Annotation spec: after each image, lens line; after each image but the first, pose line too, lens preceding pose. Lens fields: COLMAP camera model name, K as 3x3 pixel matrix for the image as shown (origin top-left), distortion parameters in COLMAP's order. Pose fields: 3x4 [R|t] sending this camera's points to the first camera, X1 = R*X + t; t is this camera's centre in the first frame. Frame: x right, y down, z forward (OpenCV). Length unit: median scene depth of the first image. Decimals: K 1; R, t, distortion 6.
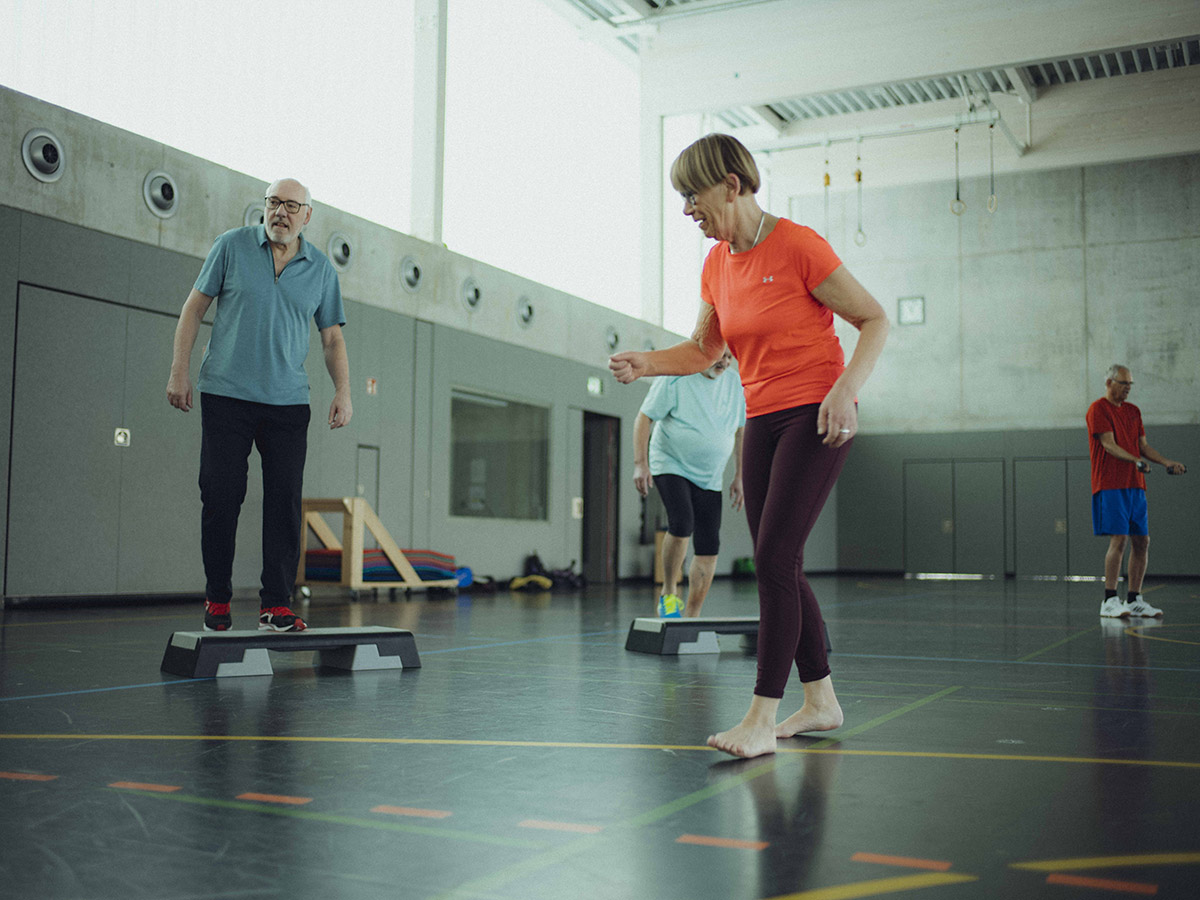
lens RADIAL K [[1319.7, 0, 600.0], [0, 1319.7, 450.0], [0, 0, 1]] dist [-0.146573, 0.259762]
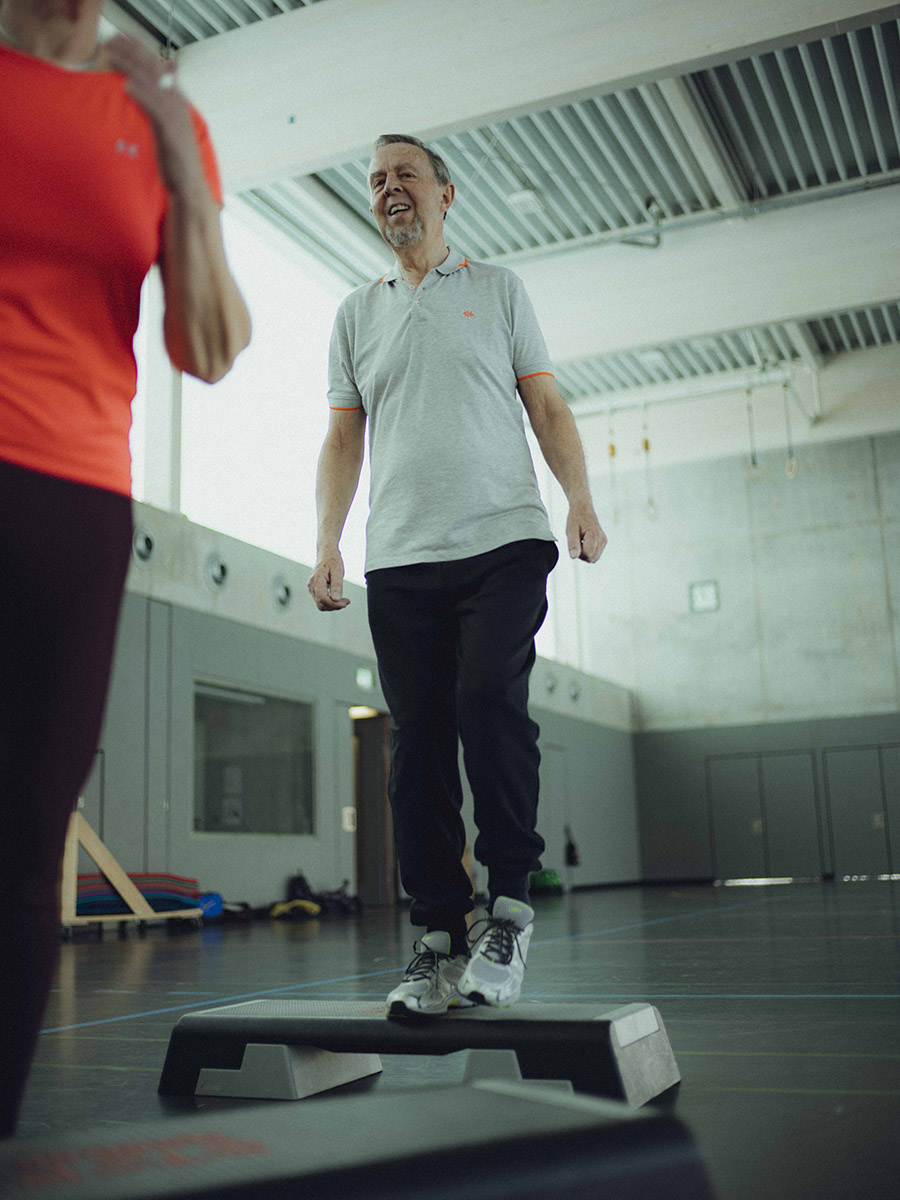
lens RADIAL K [[1319.7, 0, 450.0], [0, 1319.7, 600.0], [0, 0, 1]] dist [-0.146573, 0.259762]
pose [[0.997873, -0.033077, 0.056177, 0.005441], [0.040008, 0.991082, -0.127108, 0.014937], [-0.051471, 0.129085, 0.990297, 0.137898]]
